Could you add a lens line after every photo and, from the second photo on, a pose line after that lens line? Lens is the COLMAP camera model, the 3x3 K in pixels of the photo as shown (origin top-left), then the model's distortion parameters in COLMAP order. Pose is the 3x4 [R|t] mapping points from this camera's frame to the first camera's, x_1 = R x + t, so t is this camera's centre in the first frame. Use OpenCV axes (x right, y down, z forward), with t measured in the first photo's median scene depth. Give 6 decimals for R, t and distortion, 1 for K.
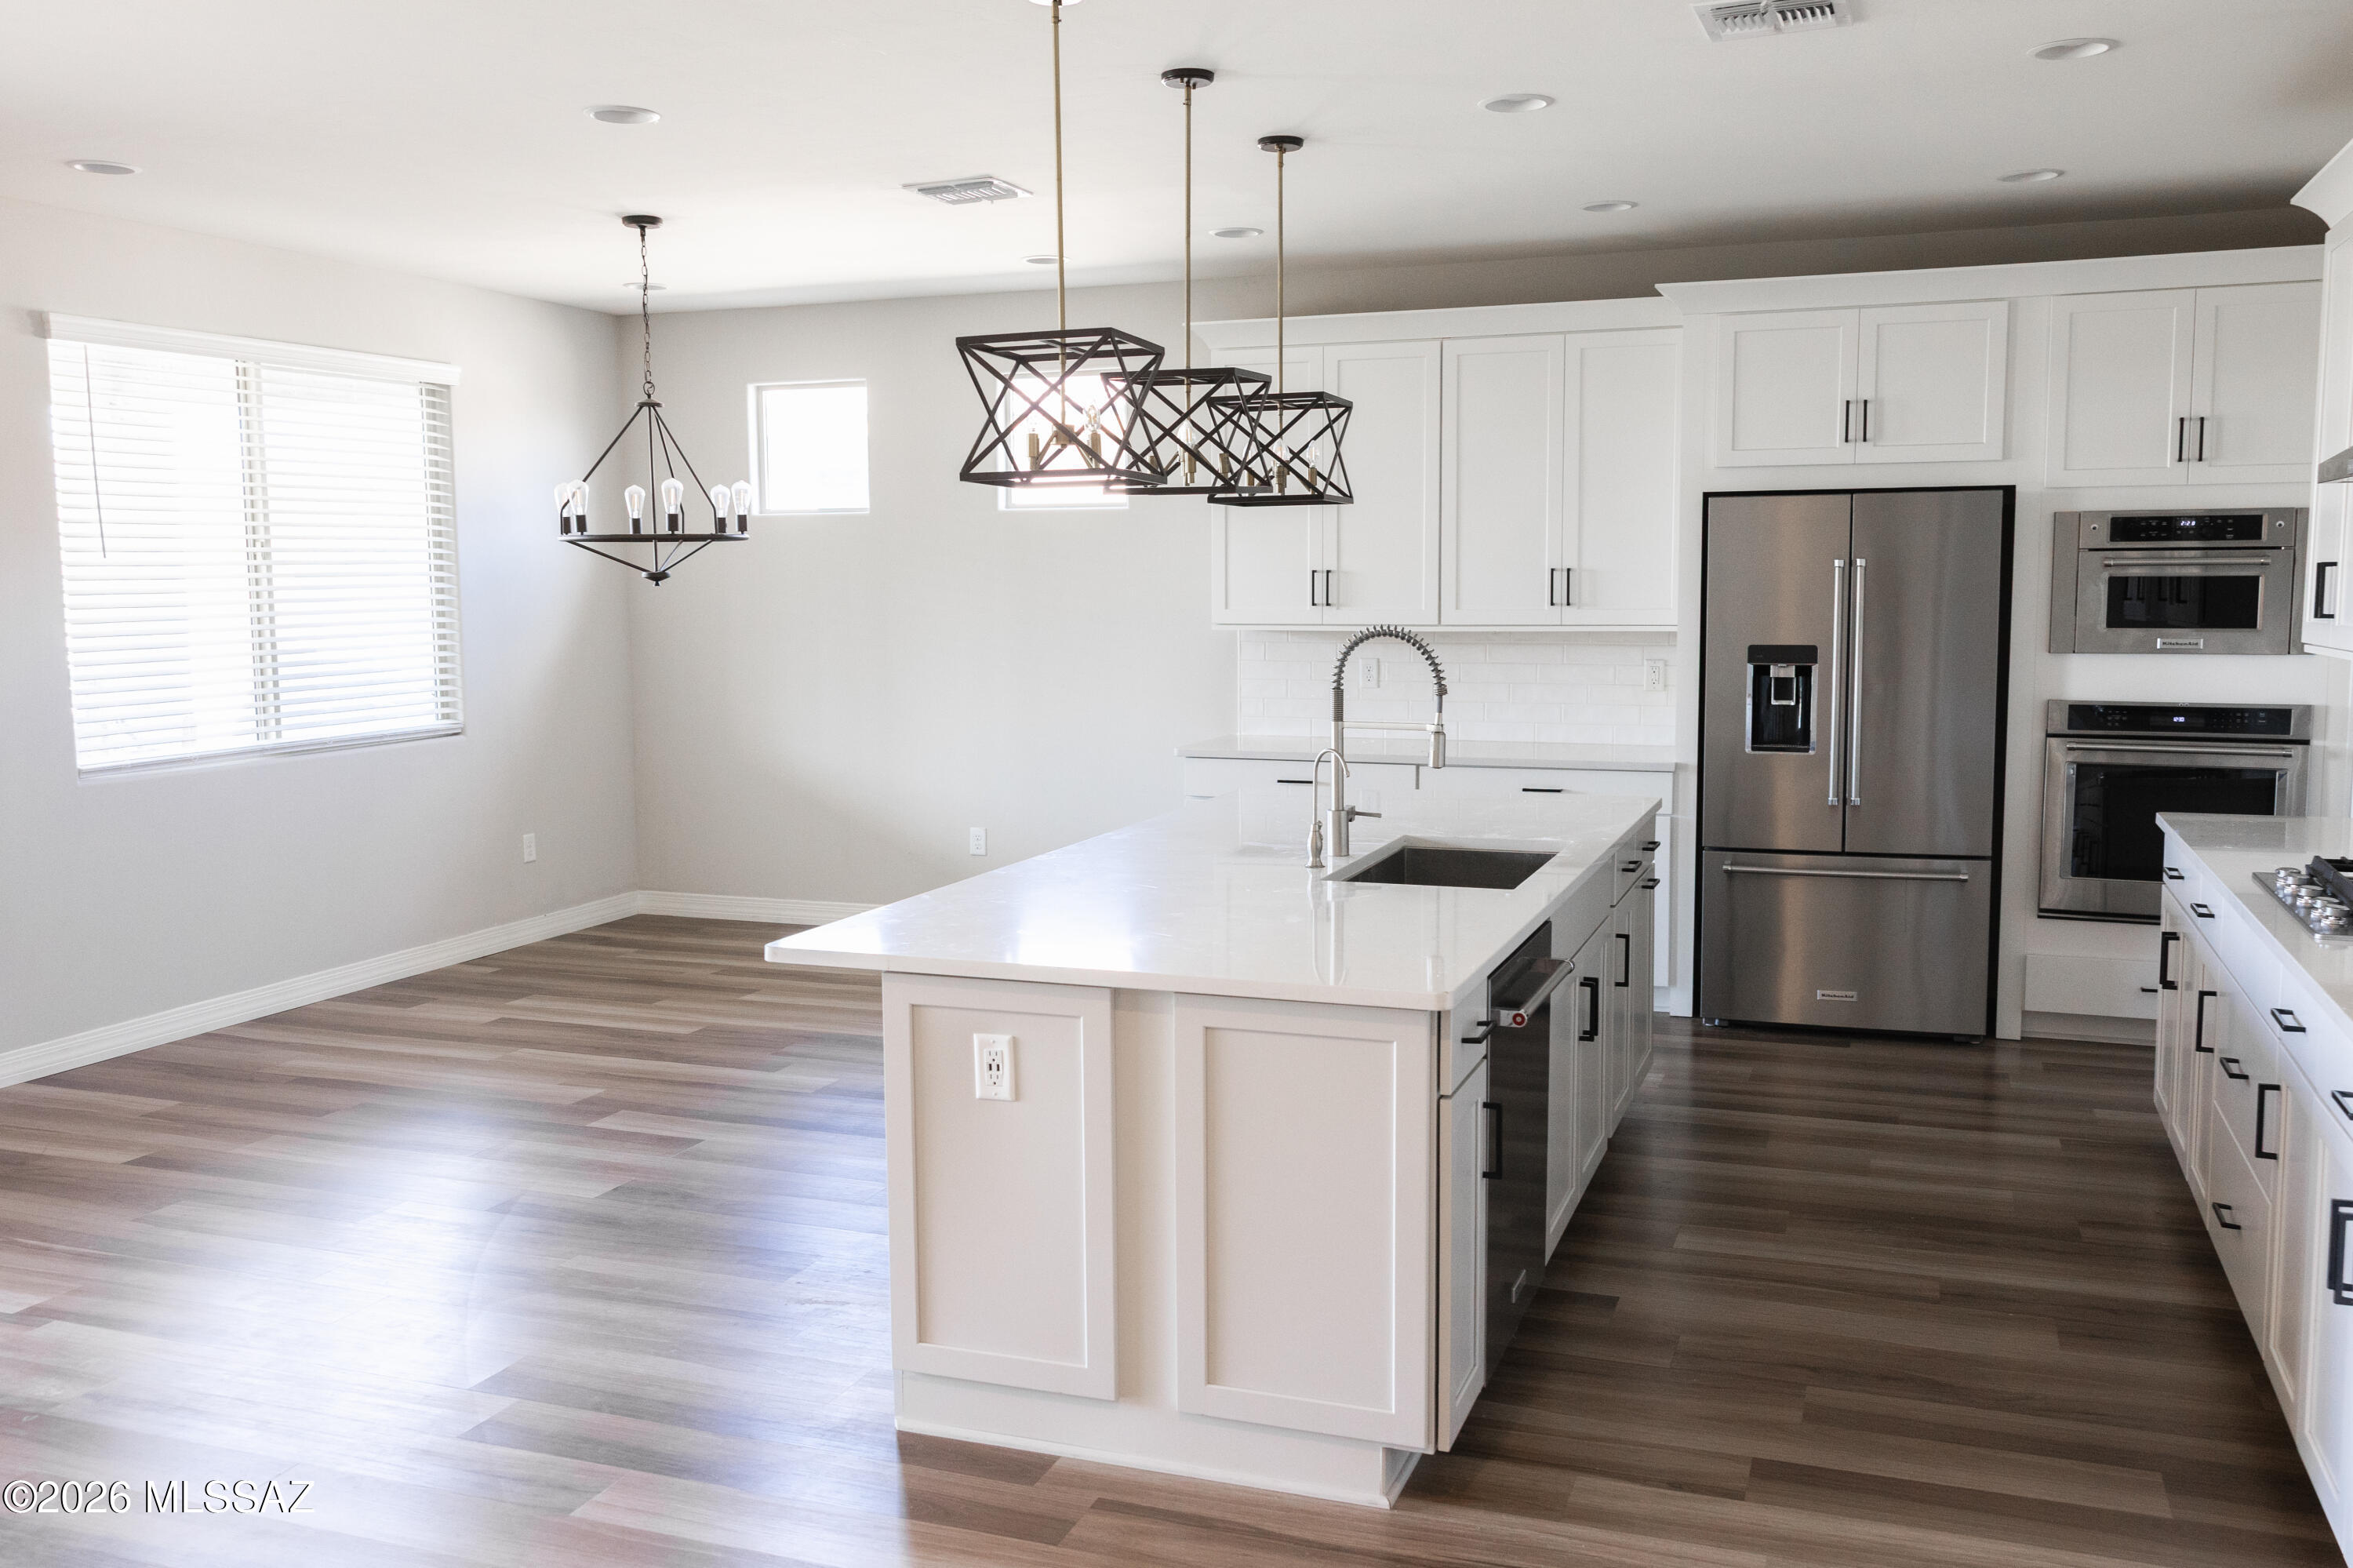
lens RADIAL K [[1960.2, 0, 1176.5], [0, 1960.2, 784.0], [0, 0, 1]] dist [0.009217, 0.006191]
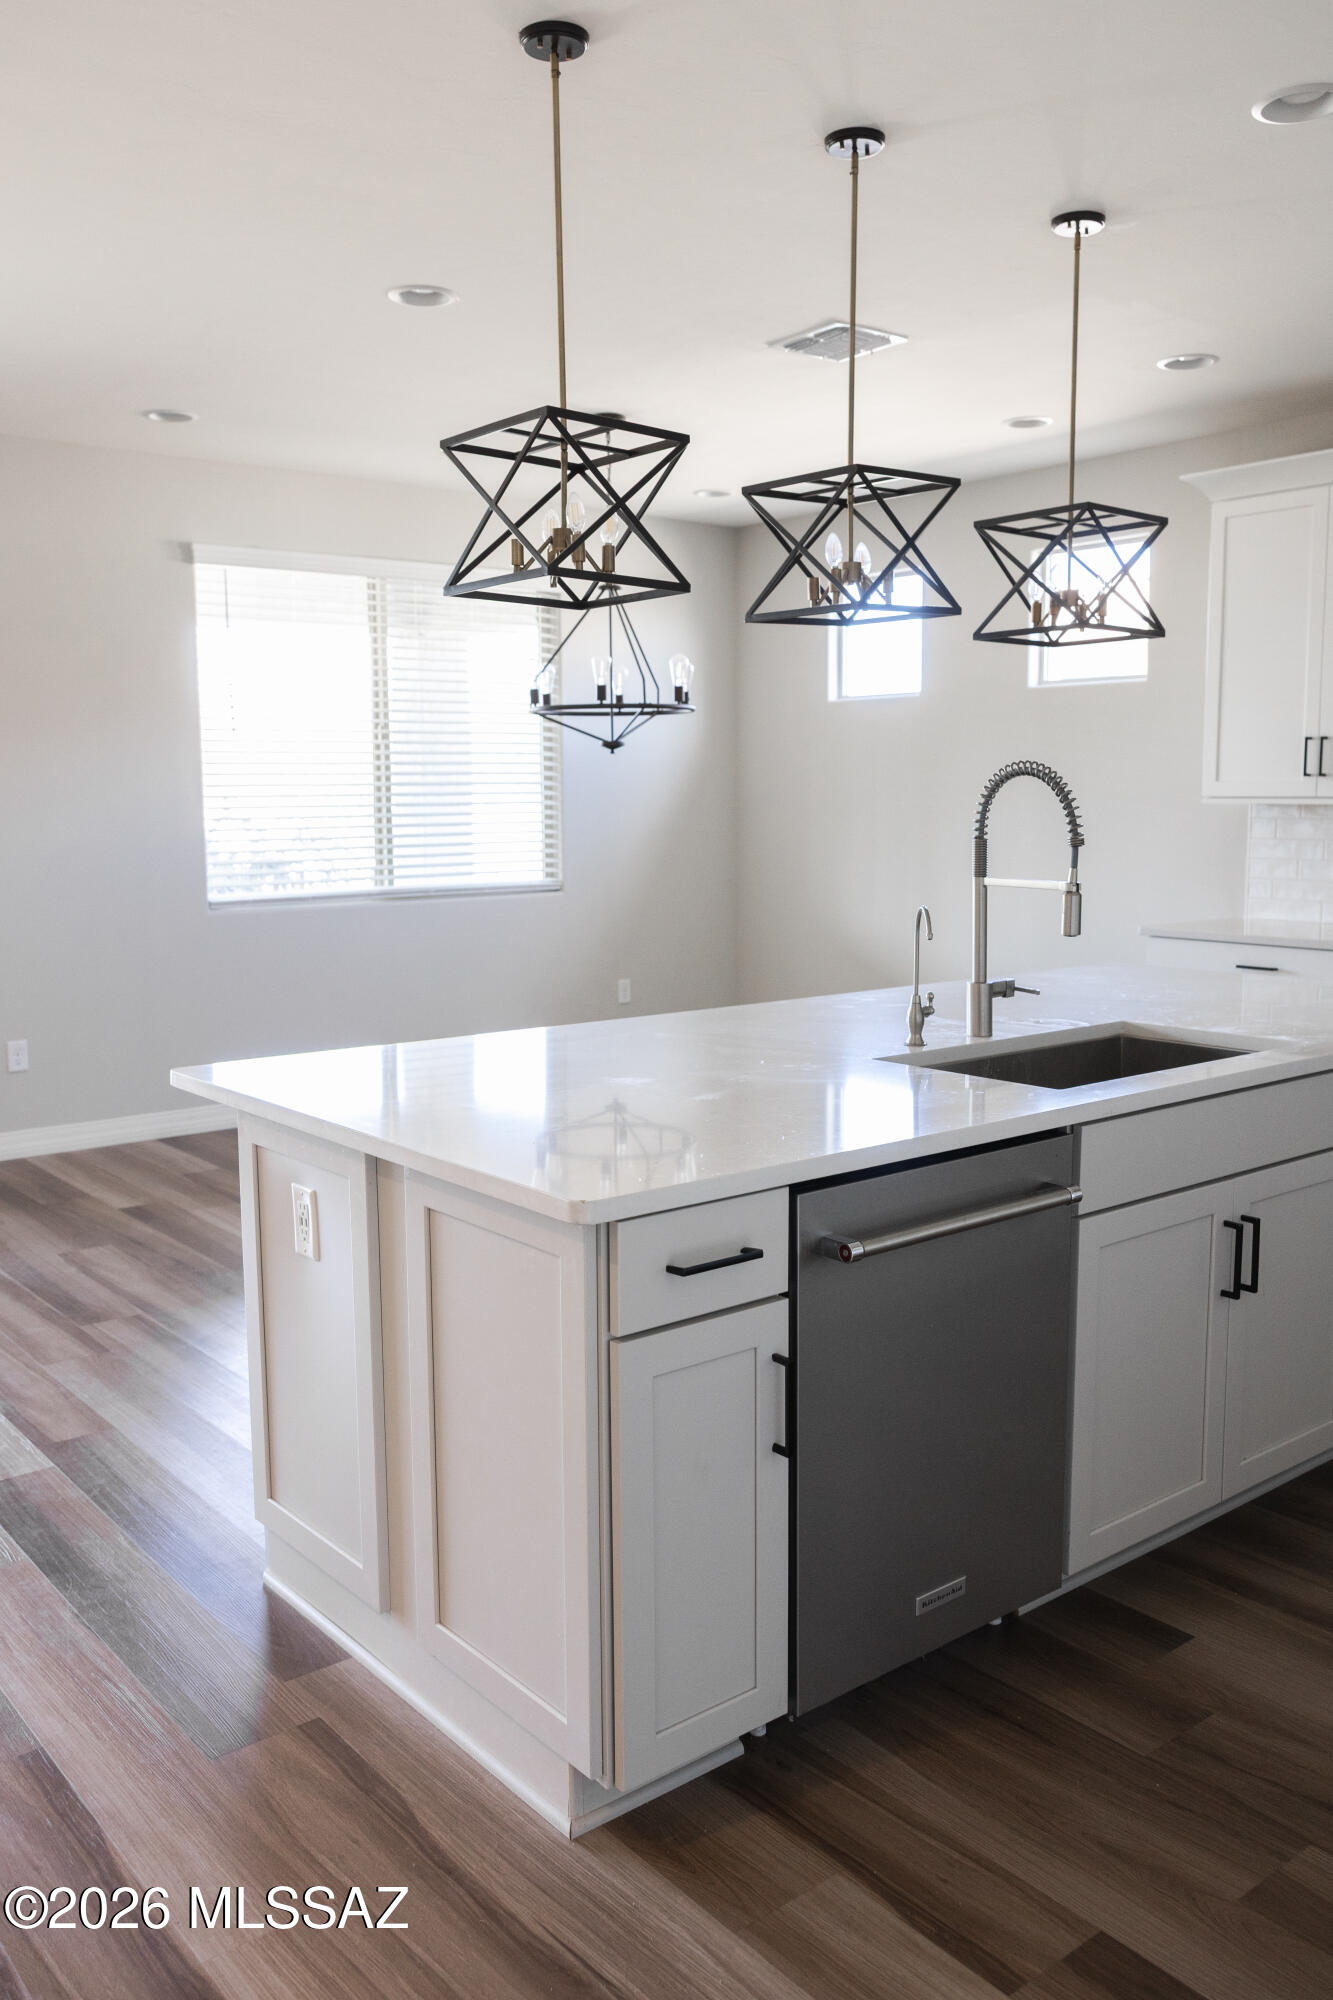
lens RADIAL K [[1615.7, 0, 666.5], [0, 1615.7, 1000.0], [0, 0, 1]] dist [-0.016306, -0.001951]
pose [[0.859947, 0.066666, -0.506011, 0.239862], [-0.056080, 0.997772, 0.036148, 0.002549], [0.507293, -0.002709, 0.861769, 0.245522]]
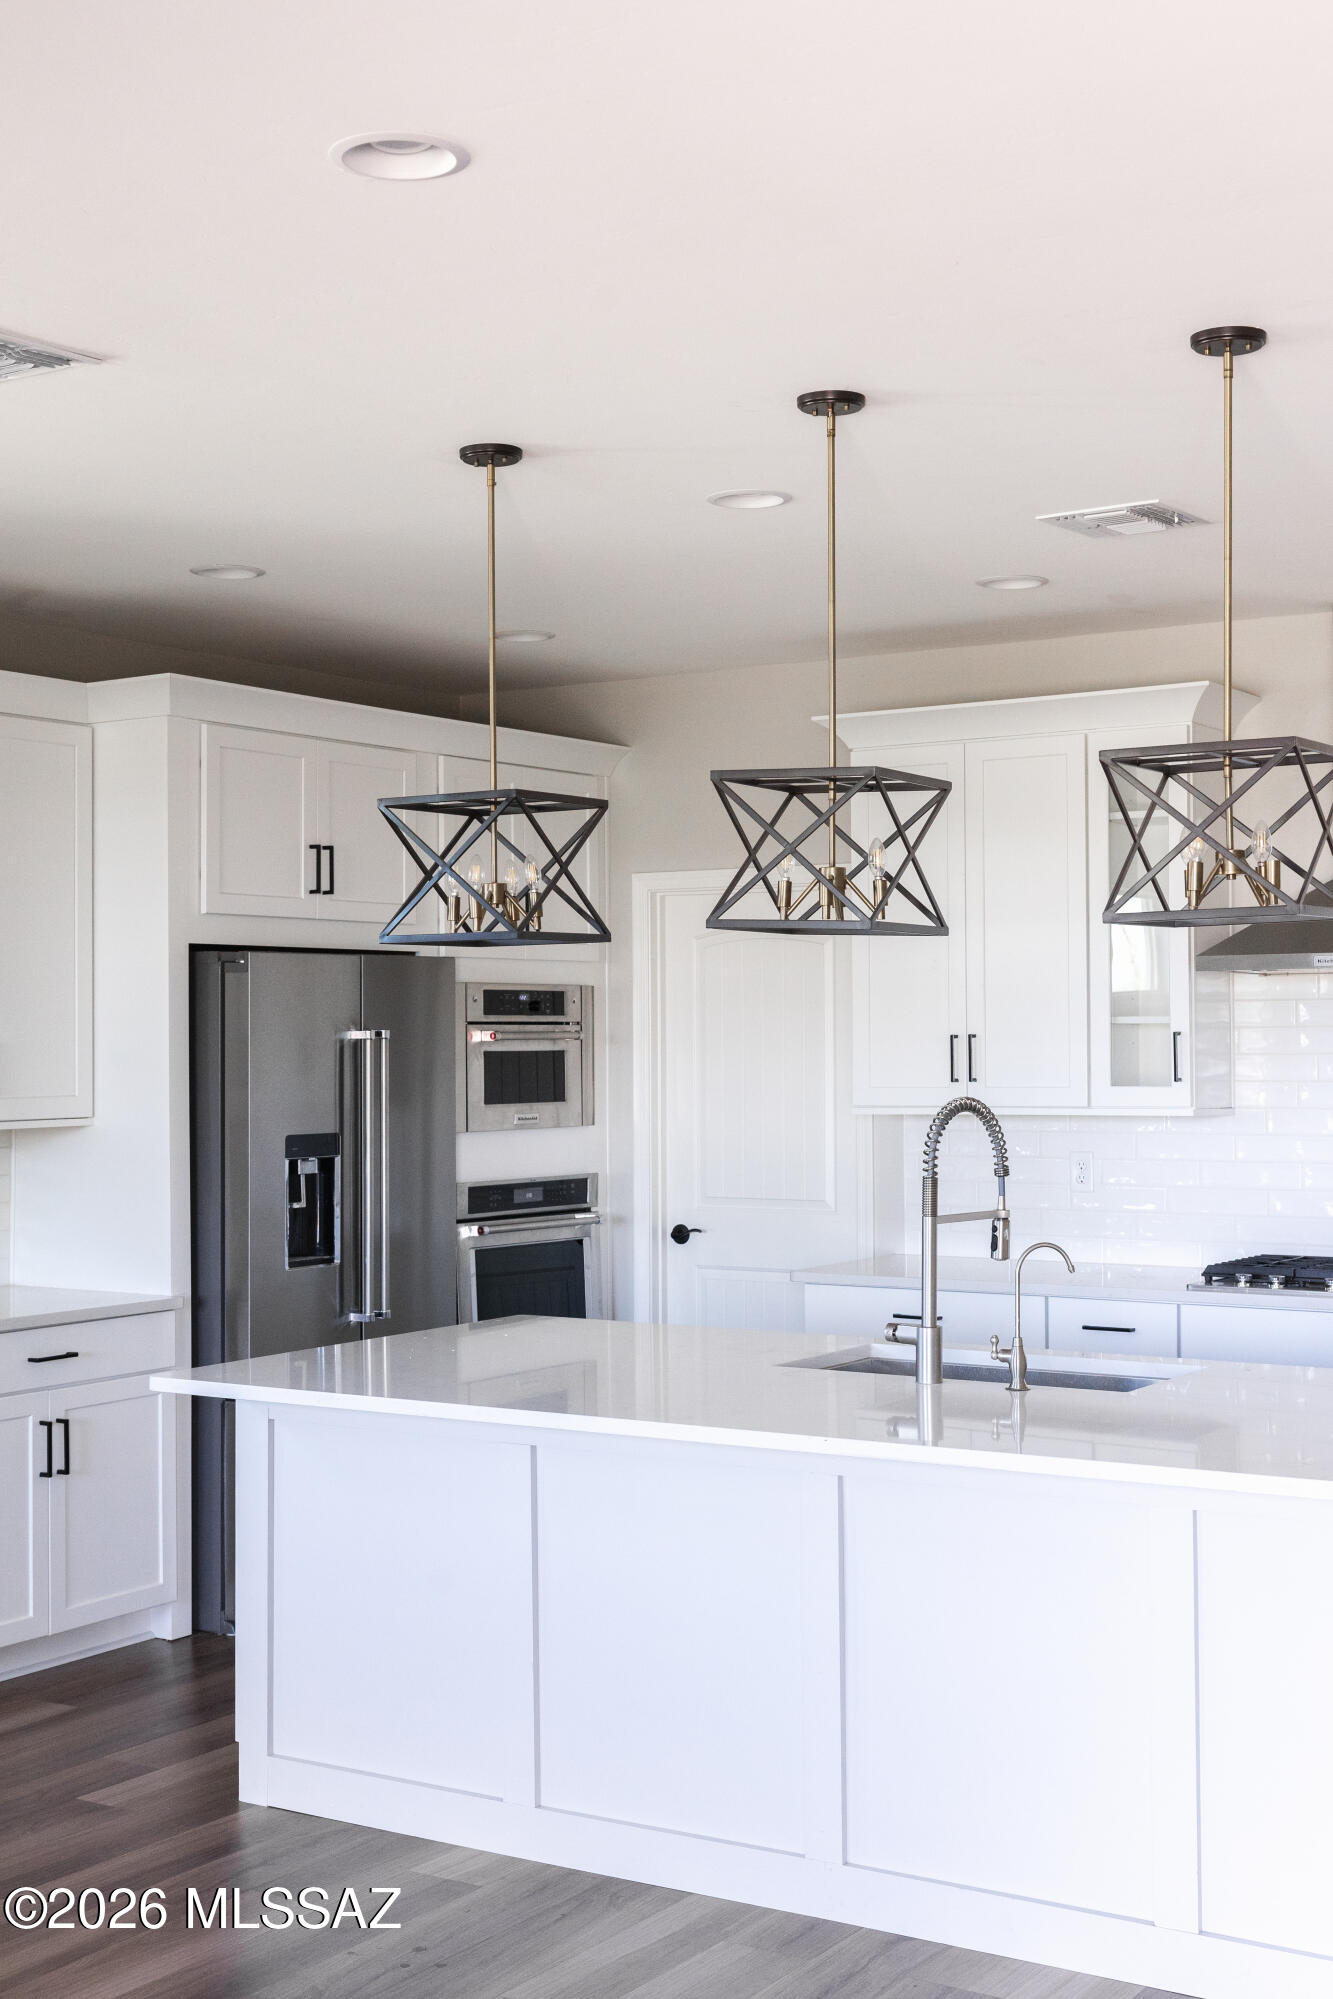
lens RADIAL K [[2662.7, 0, 666.5], [0, 2662.7, 999.5], [0, 0, 1]] dist [0.008695, 0.008319]
pose [[0.217768, 0.018982, 0.975816, -0.777930], [0.110139, 0.992947, -0.043894, -0.064193], [-0.969766, 0.117034, 0.214141, 0.637612]]
